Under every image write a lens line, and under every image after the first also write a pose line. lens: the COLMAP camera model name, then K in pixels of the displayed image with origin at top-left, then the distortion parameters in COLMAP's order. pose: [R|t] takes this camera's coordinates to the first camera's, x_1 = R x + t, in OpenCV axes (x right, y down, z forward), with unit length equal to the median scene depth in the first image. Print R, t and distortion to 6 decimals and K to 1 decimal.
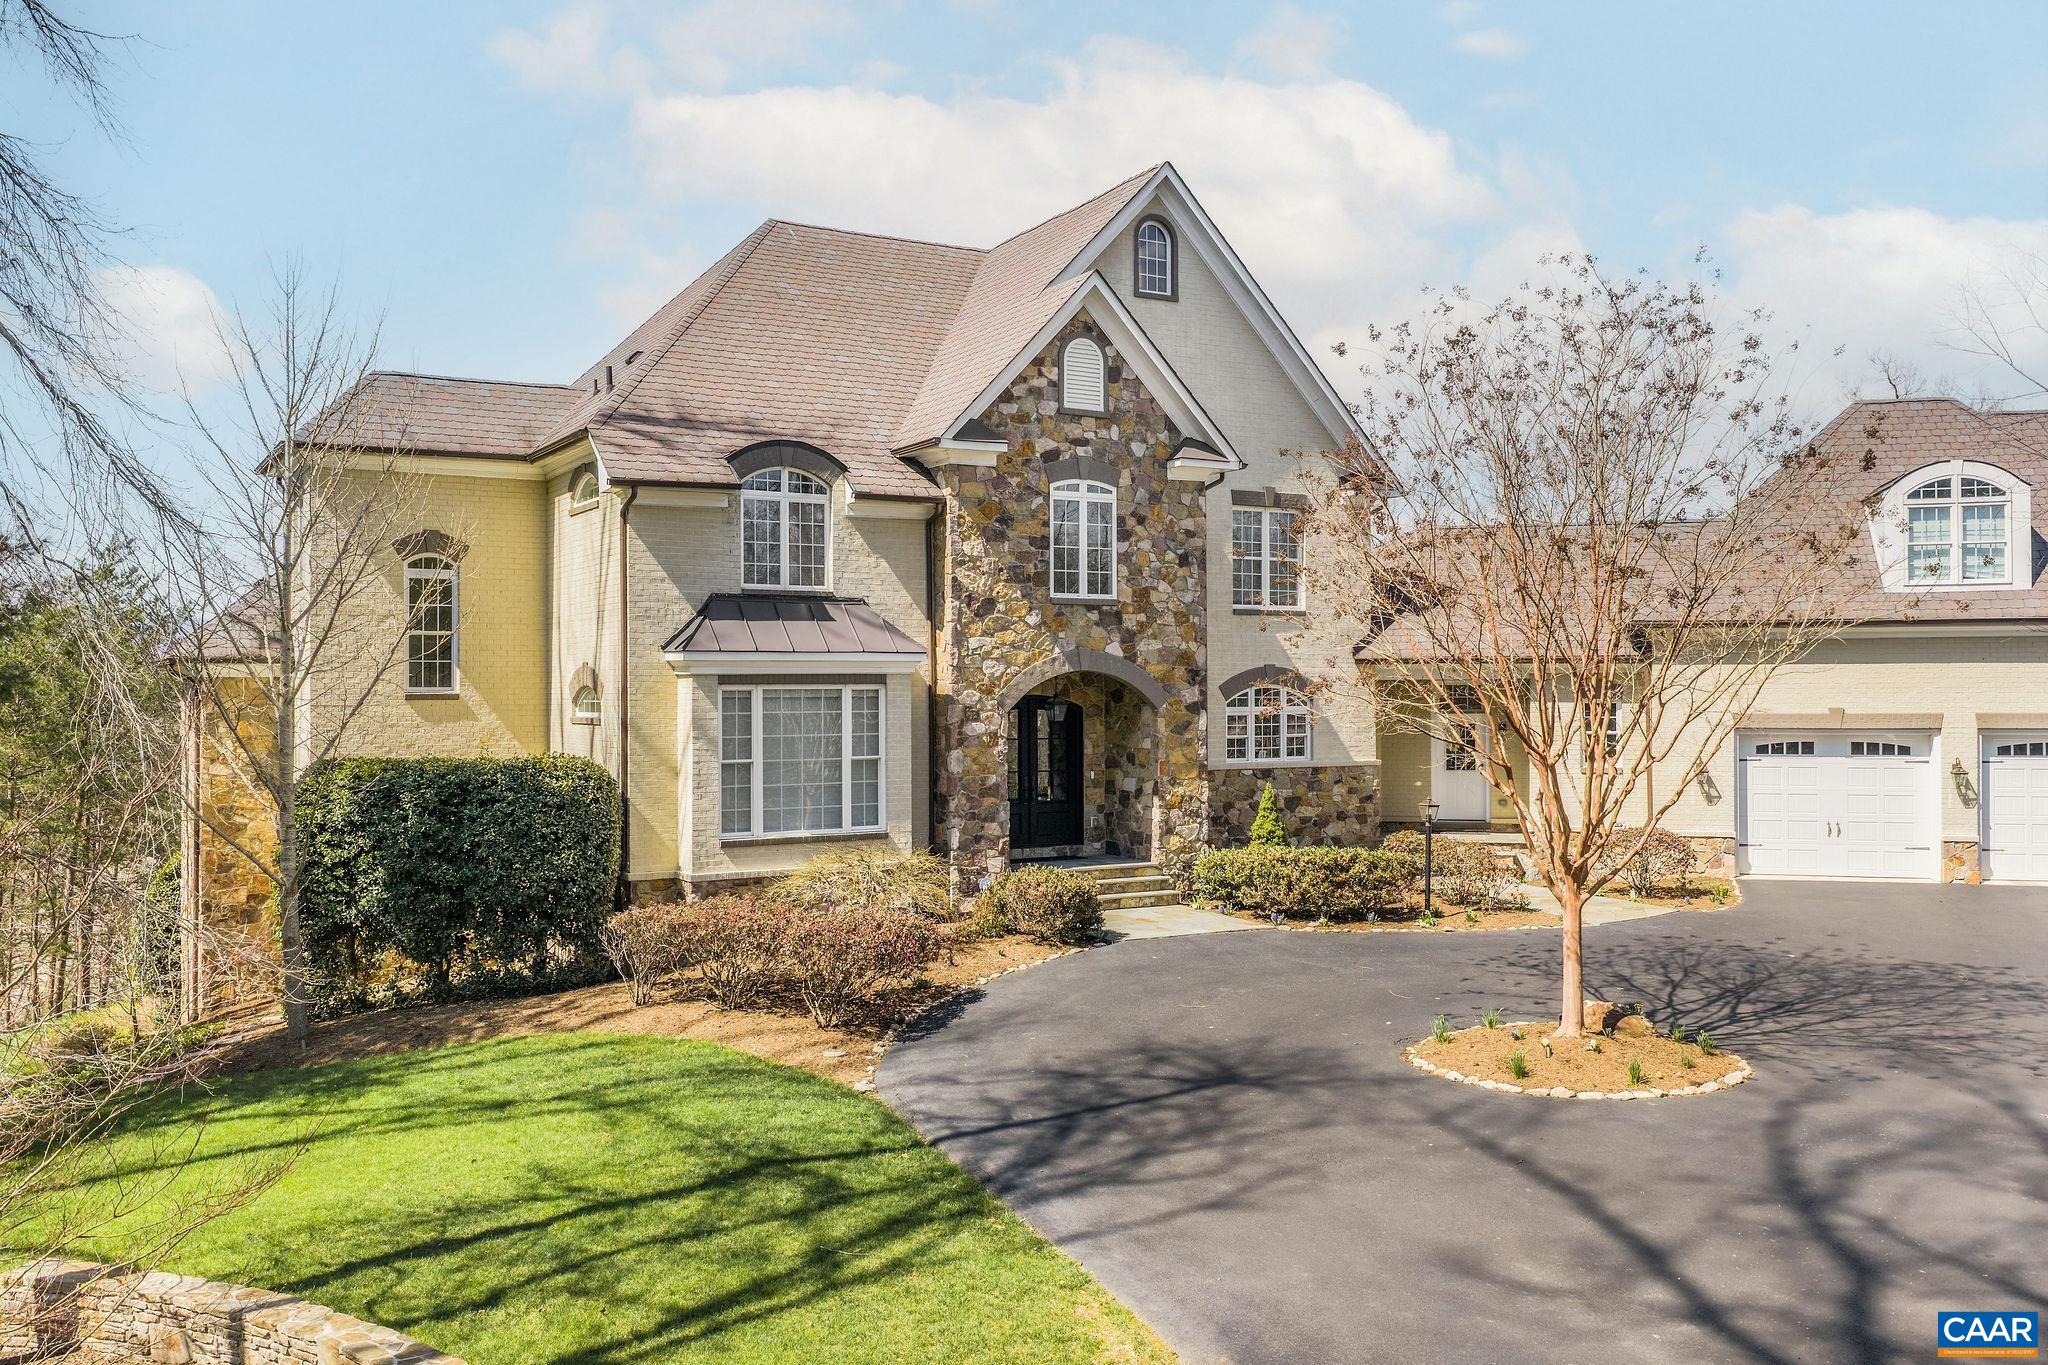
lens RADIAL K [[1667.3, 0, 1022.0], [0, 1667.3, 711.8], [0, 0, 1]] dist [0.006633, -0.037247]
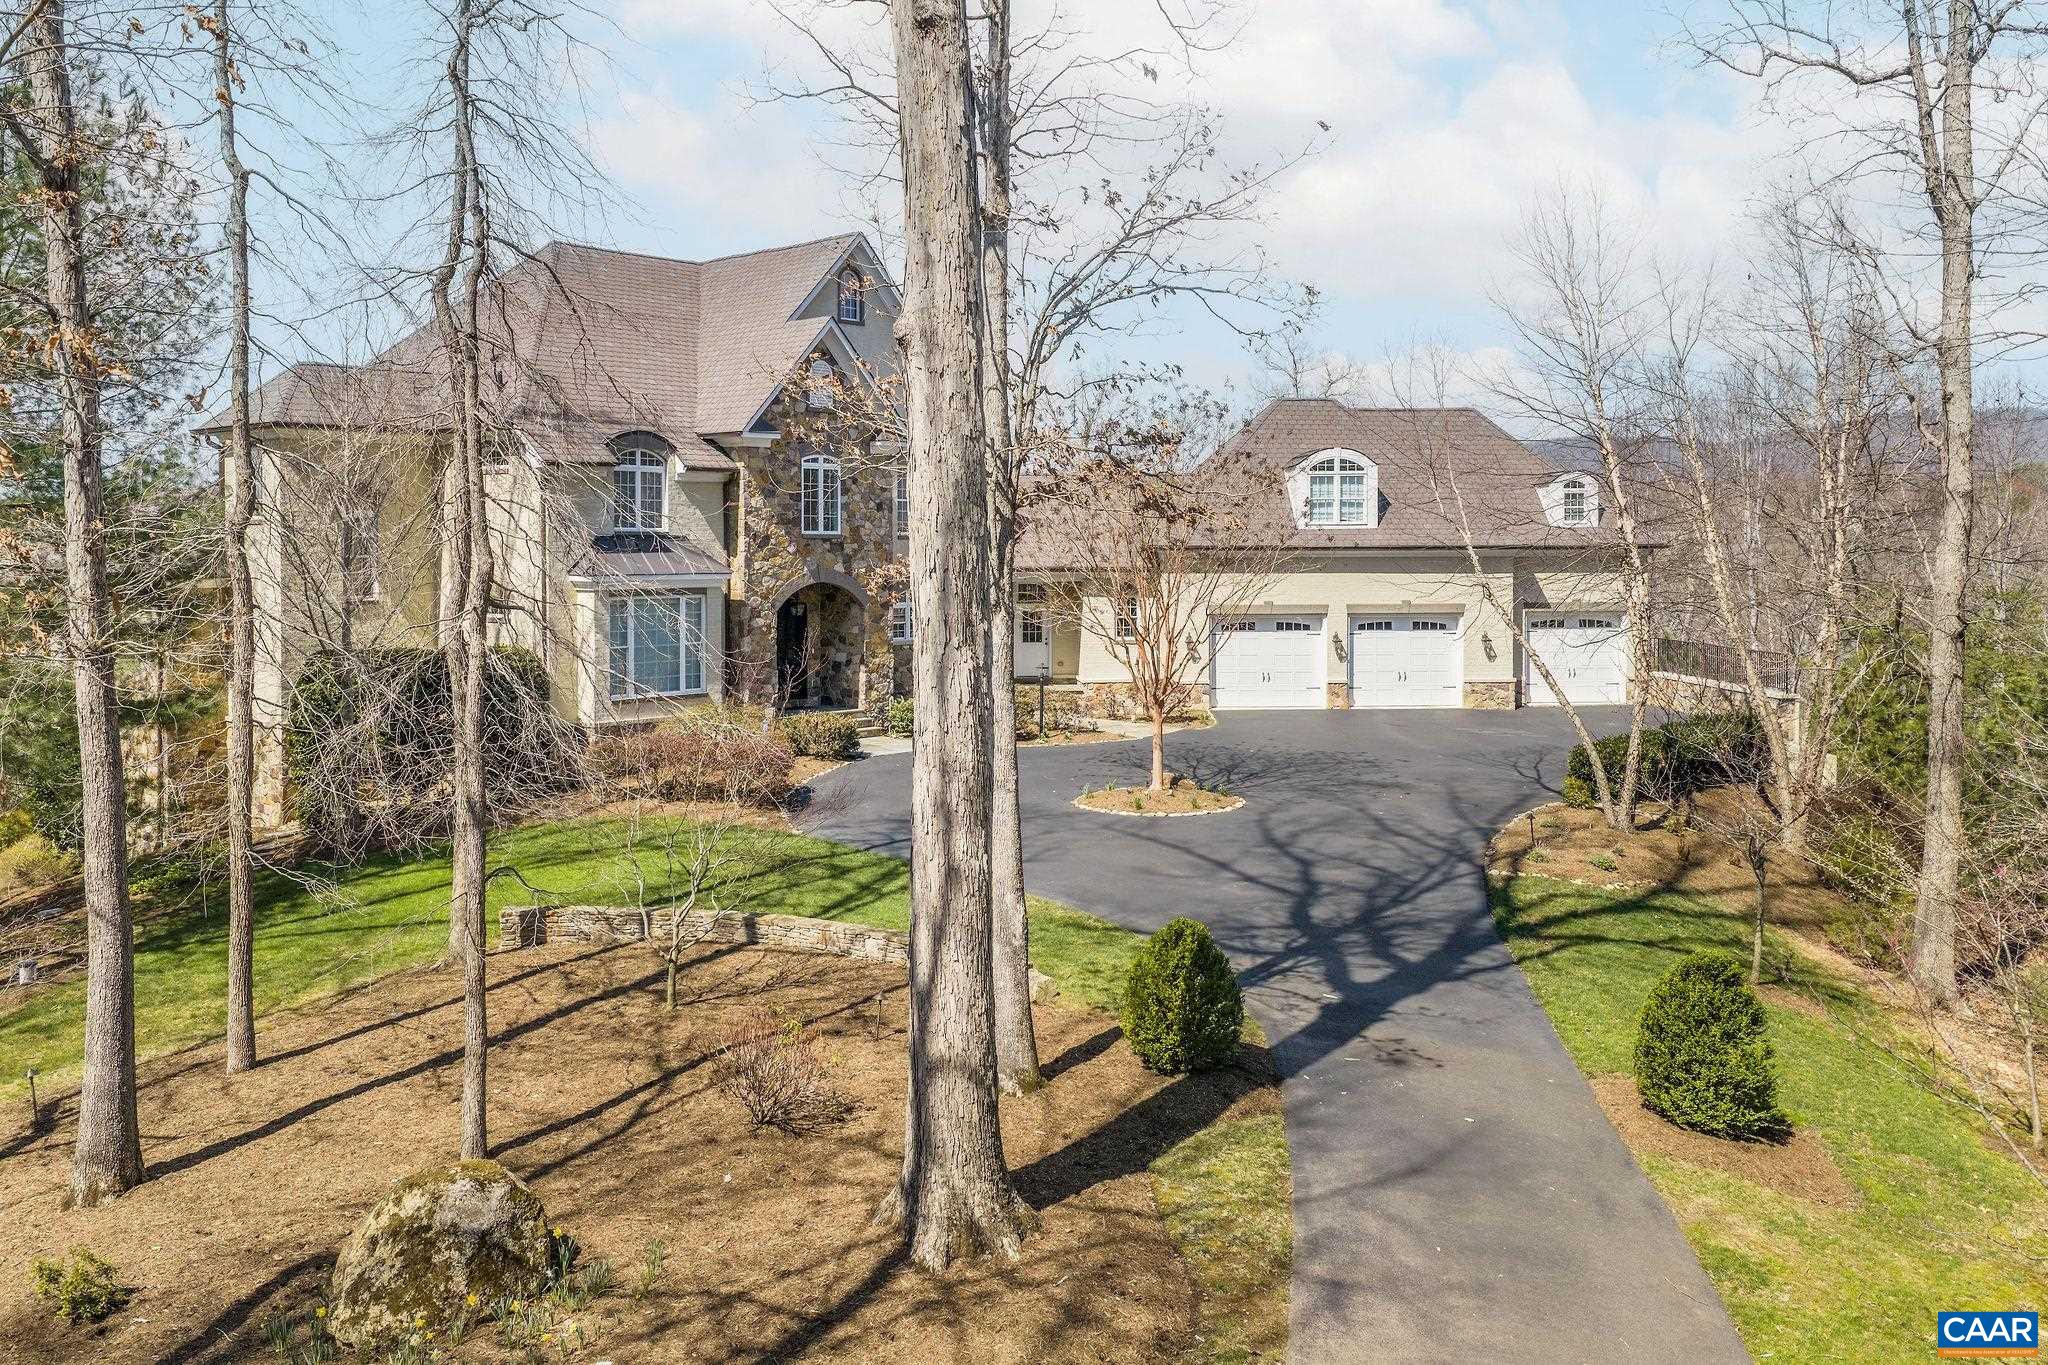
lens RADIAL K [[1684.7, 0, 1023.7], [0, 1684.7, 647.4], [0, 0, 1]] dist [0.009075, -0.004996]
pose [[0.944800, -0.015484, 0.327281, -0.293282], [0.000203, 0.998910, 0.046672, -0.037595], [-0.327647, -0.044030, 0.943774, -0.502013]]
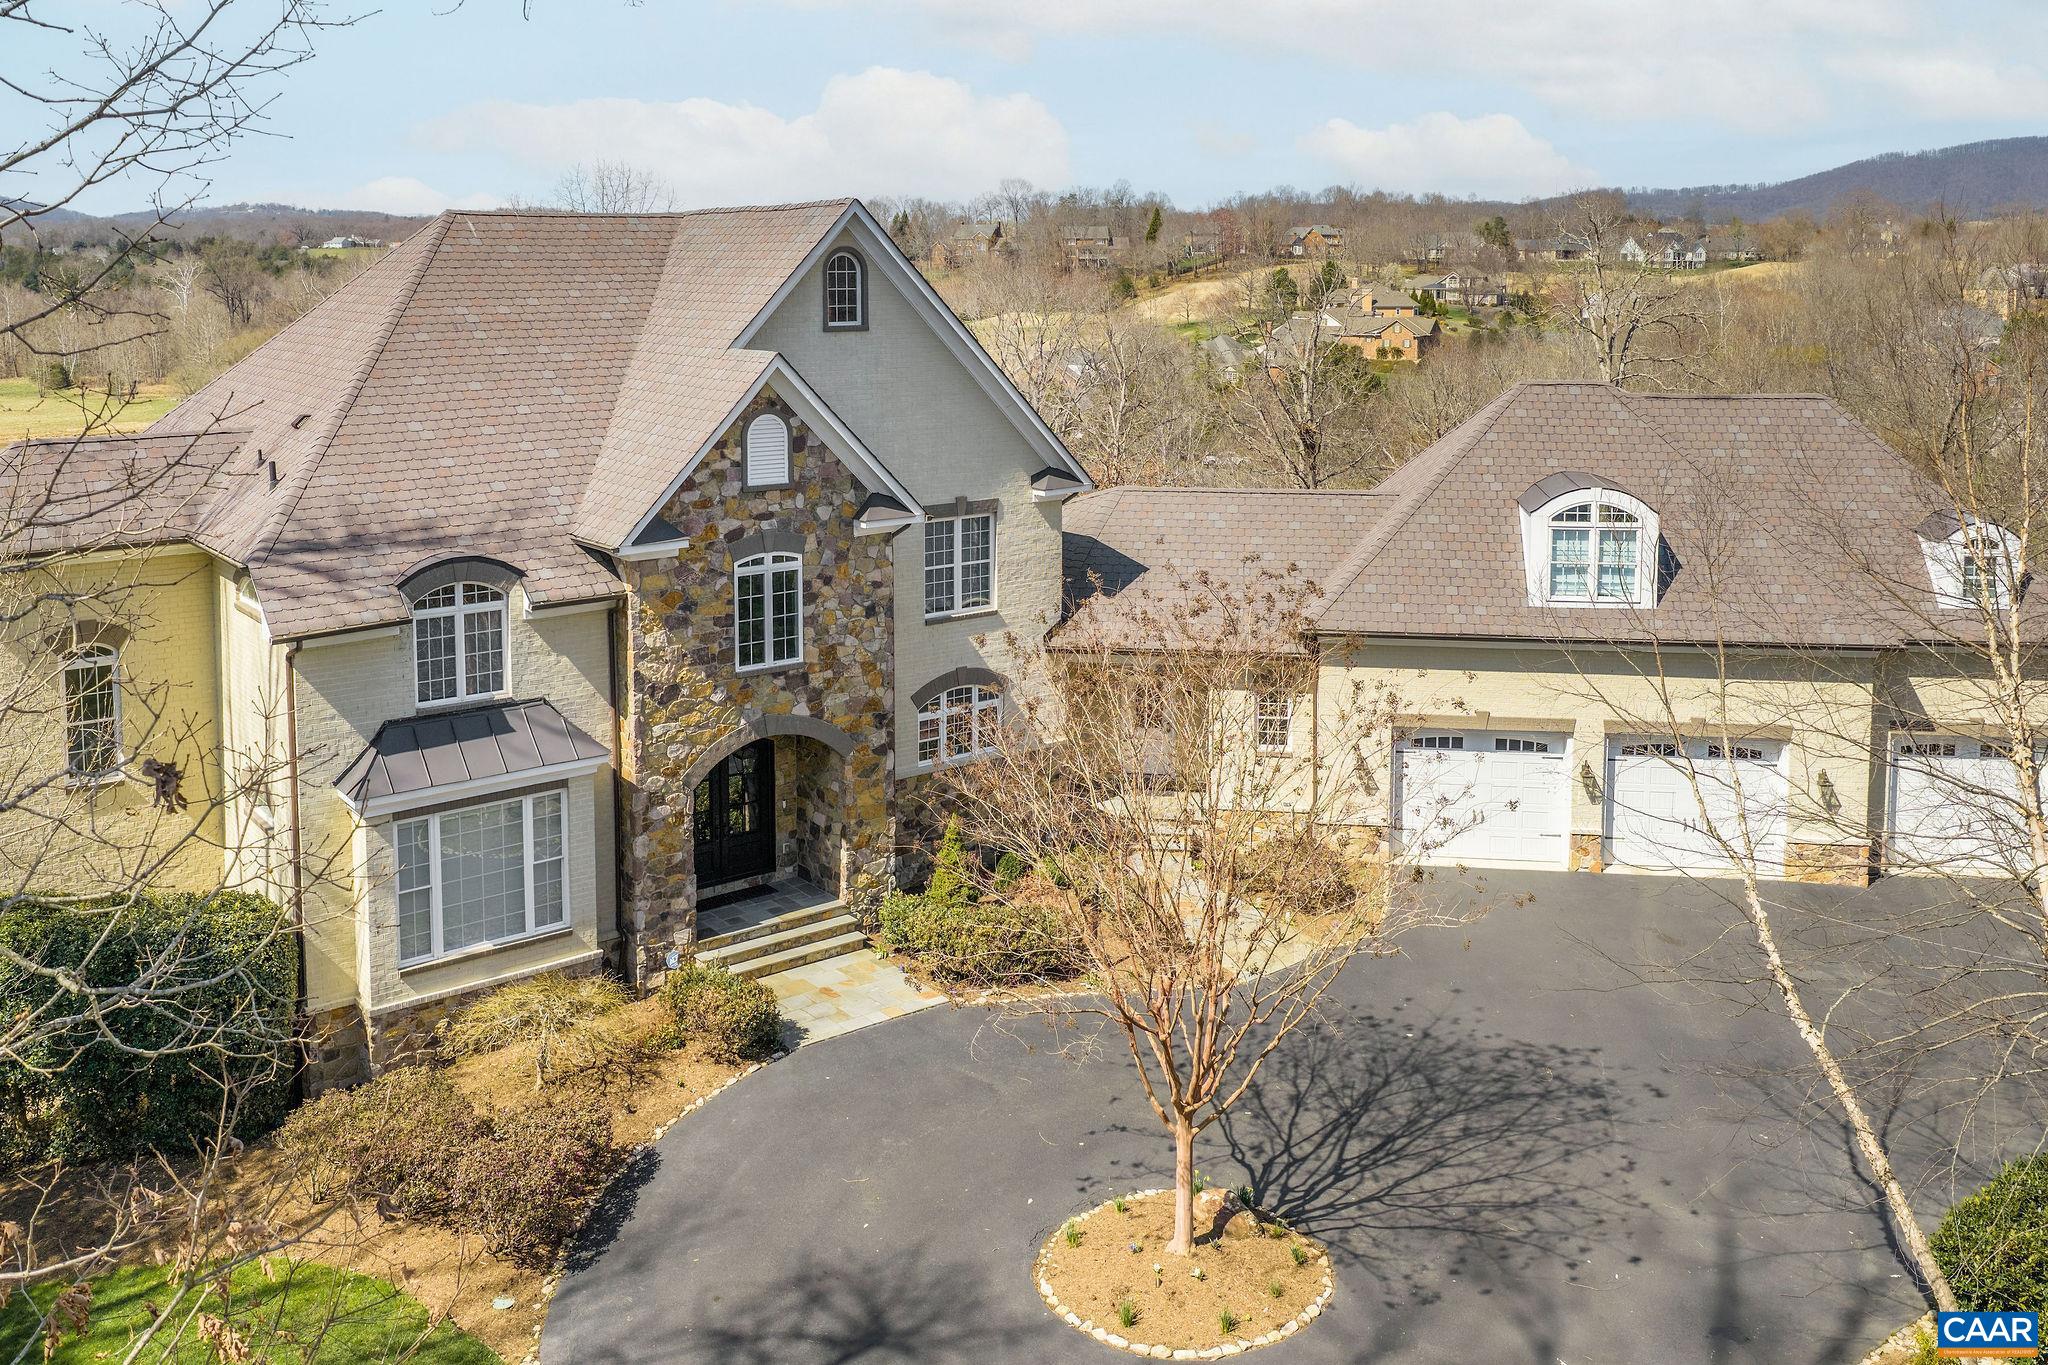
lens RADIAL K [[1732.9, 0, 1016.6], [0, 1732.9, 467.5], [0, 0, 1]] dist [-0.001097, -0.017440]
pose [[0.990571, -0.006214, 0.136858, 0.043179], [-0.006524, 0.995698, 0.092430, -0.293070], [-0.136843, -0.092451, 0.986269, -0.053567]]
